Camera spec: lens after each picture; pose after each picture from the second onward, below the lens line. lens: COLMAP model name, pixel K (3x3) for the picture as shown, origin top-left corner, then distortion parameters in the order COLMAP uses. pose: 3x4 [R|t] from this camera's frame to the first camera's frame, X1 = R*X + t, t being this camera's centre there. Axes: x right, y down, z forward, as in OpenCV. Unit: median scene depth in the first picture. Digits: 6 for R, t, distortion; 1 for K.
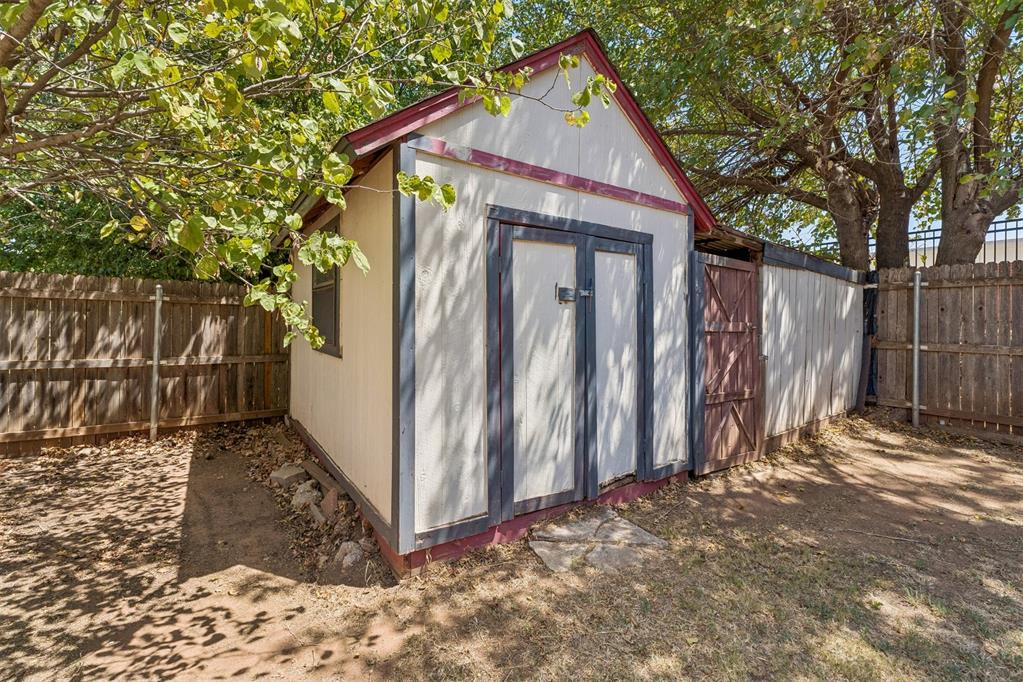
lens RADIAL K [[439.3, 0, 508.6], [0, 439.3, 337.5], [0, 0, 1]] dist [0.001190, 0.000025]
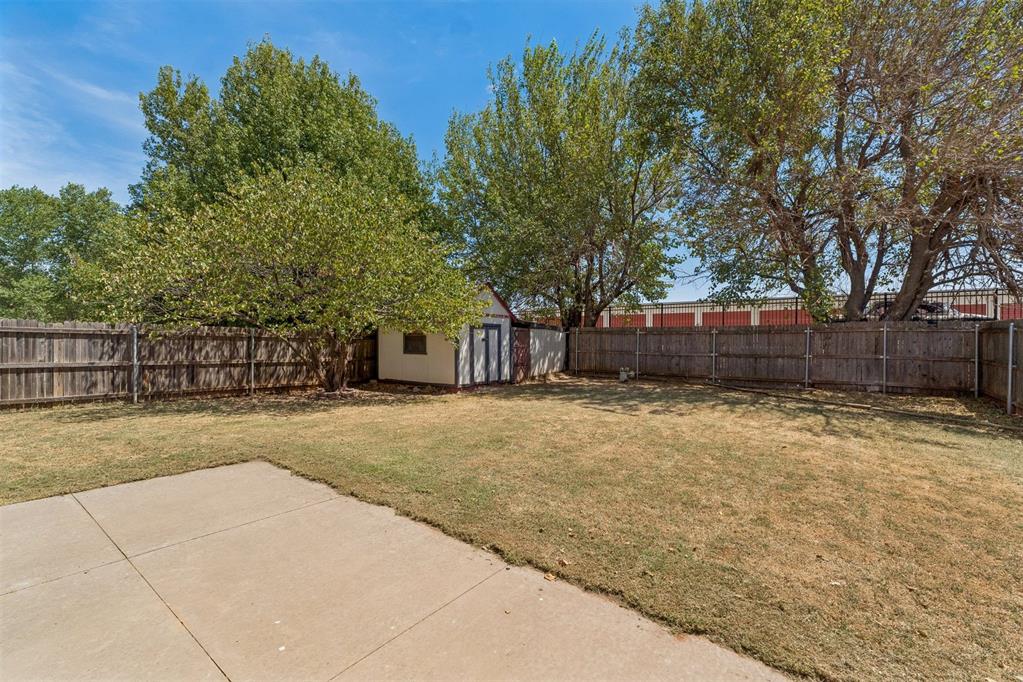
lens RADIAL K [[439.3, 0, 512.4], [0, 439.3, 345.2], [0, 0, 1]] dist [0.001190, 0.000025]
pose [[0.946470, 0.000357, 0.322793, -0.894946], [-0.000064, 1.000000, -0.000917, -0.029807], [-0.322793, 0.000847, 0.946469, -2.904766]]
